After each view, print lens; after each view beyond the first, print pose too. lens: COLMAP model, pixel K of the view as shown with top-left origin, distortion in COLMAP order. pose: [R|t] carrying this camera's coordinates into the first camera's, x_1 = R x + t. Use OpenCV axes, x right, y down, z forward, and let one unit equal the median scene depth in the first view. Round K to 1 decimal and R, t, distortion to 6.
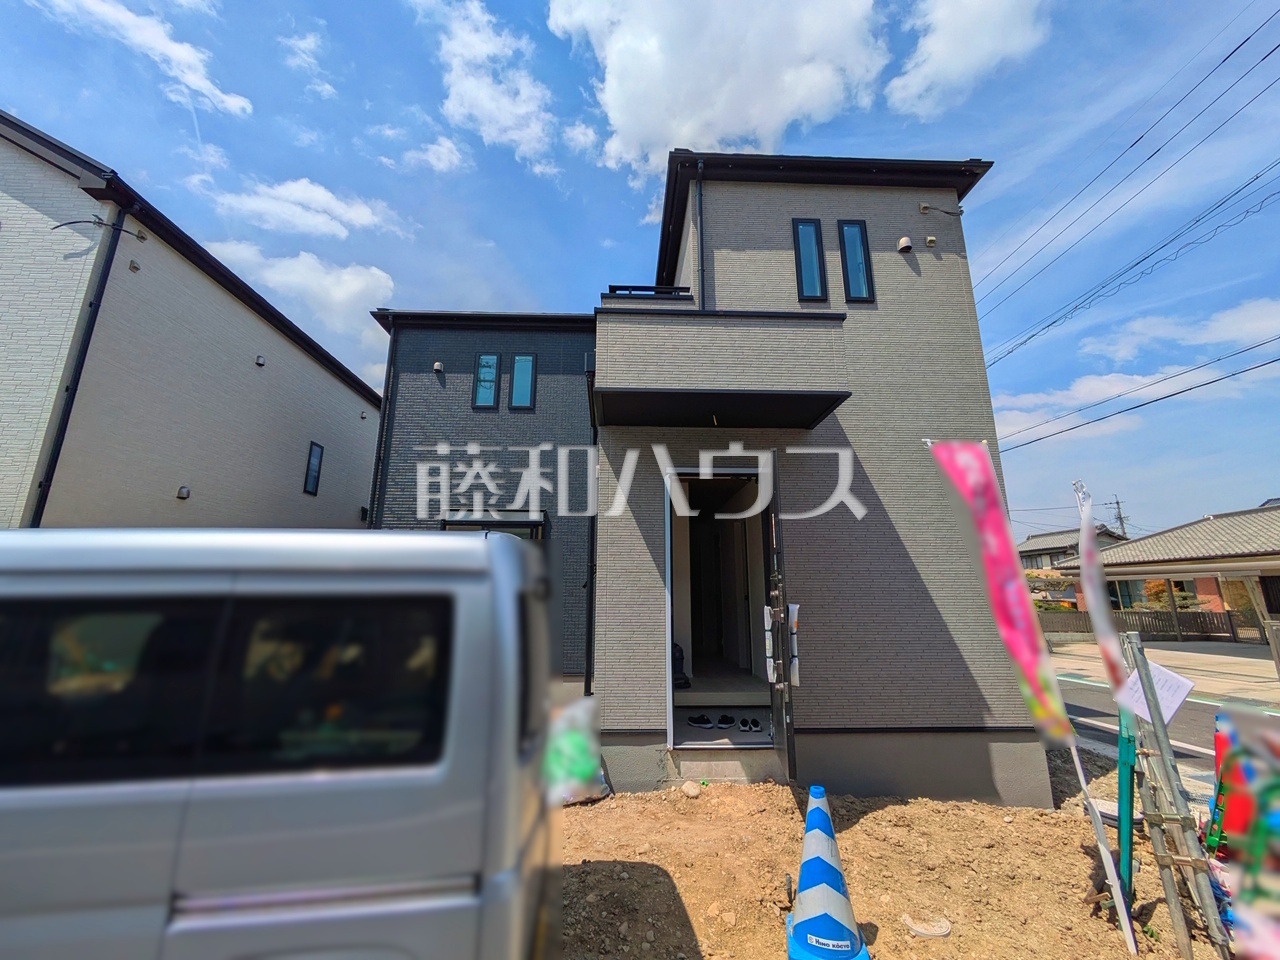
lens RADIAL K [[500.4, 0, 620.1], [0, 500.4, 480.9], [0, 0, 1]] dist [0.000899, 0.000037]
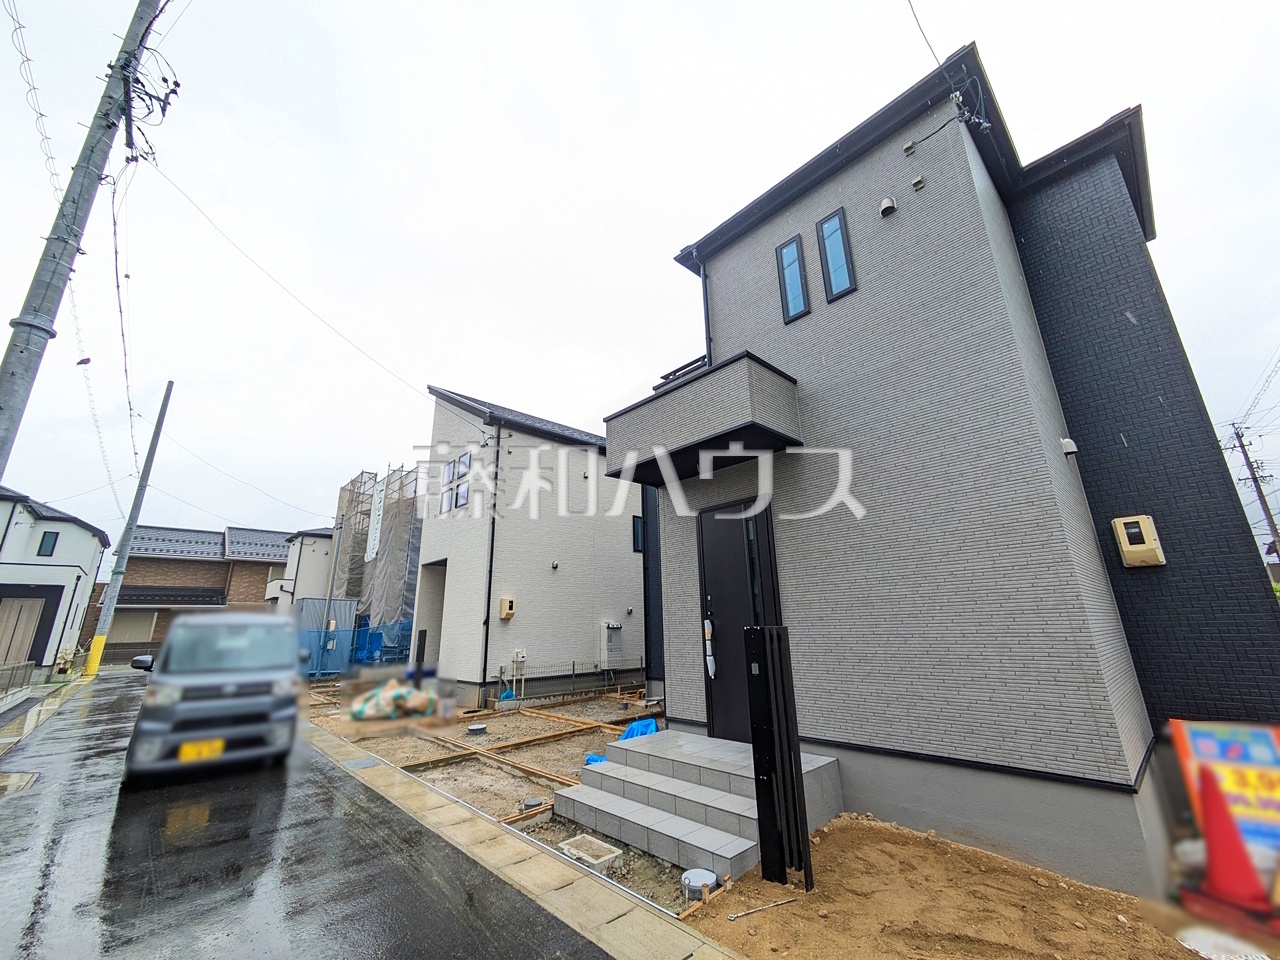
lens RADIAL K [[500.4, 0, 637.9], [0, 500.4, 483.0], [0, 0, 1]] dist [0.000899, 0.000037]
pose [[0.660933, -0.227306, -0.715192, 0.950207], [0.191776, 0.972539, -0.131871, 0.047131], [0.725527, -0.049999, 0.686375, 0.051556]]
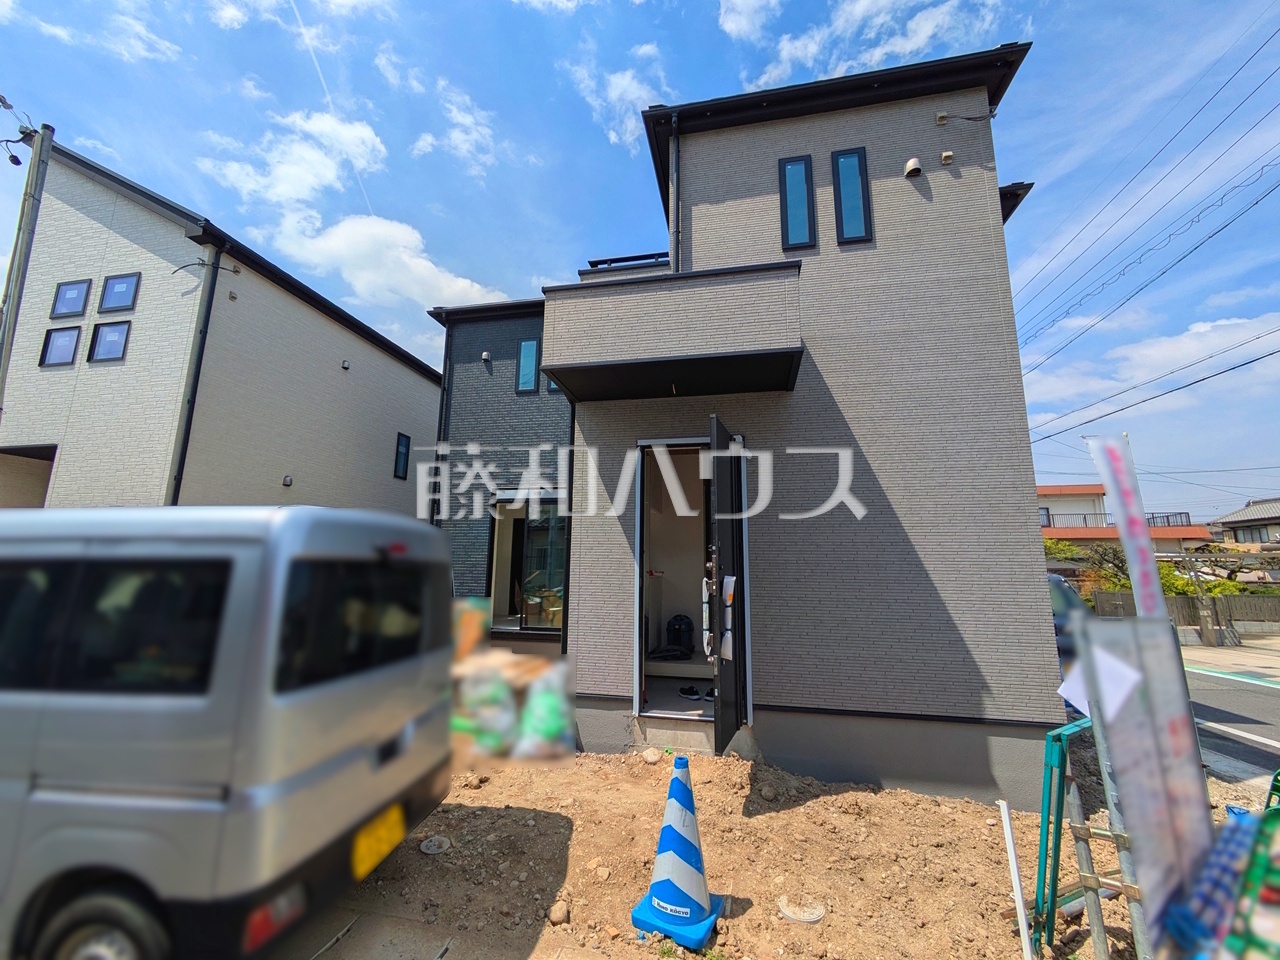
lens RADIAL K [[500.4, 0, 631.4], [0, 500.4, 480.8], [0, 0, 1]] dist [0.000899, 0.000037]
pose [[0.972485, -0.031959, -0.230763, 0.329491], [0.042635, 0.998232, 0.041425, 0.013298], [0.229031, -0.050123, 0.972128, 0.027271]]
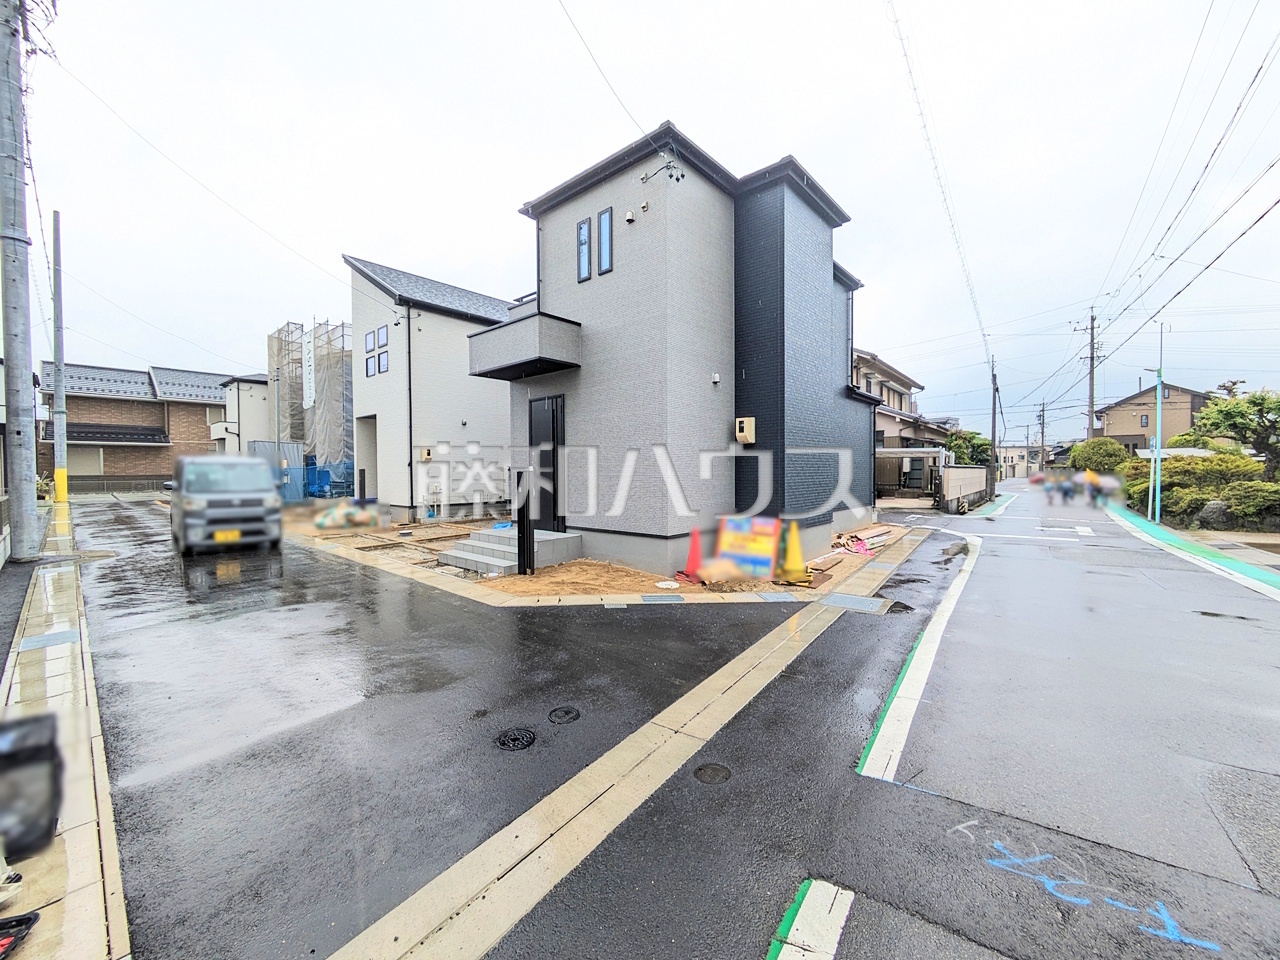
lens RADIAL K [[500.4, 0, 634.1], [0, 500.4, 482.3], [0, 0, 1]] dist [0.000899, 0.000037]
pose [[0.728319, 0.008079, -0.685191, 1.837481], [0.160344, 0.970160, 0.181875, -0.001555], [0.666215, -0.242330, 0.705290, -0.197556]]
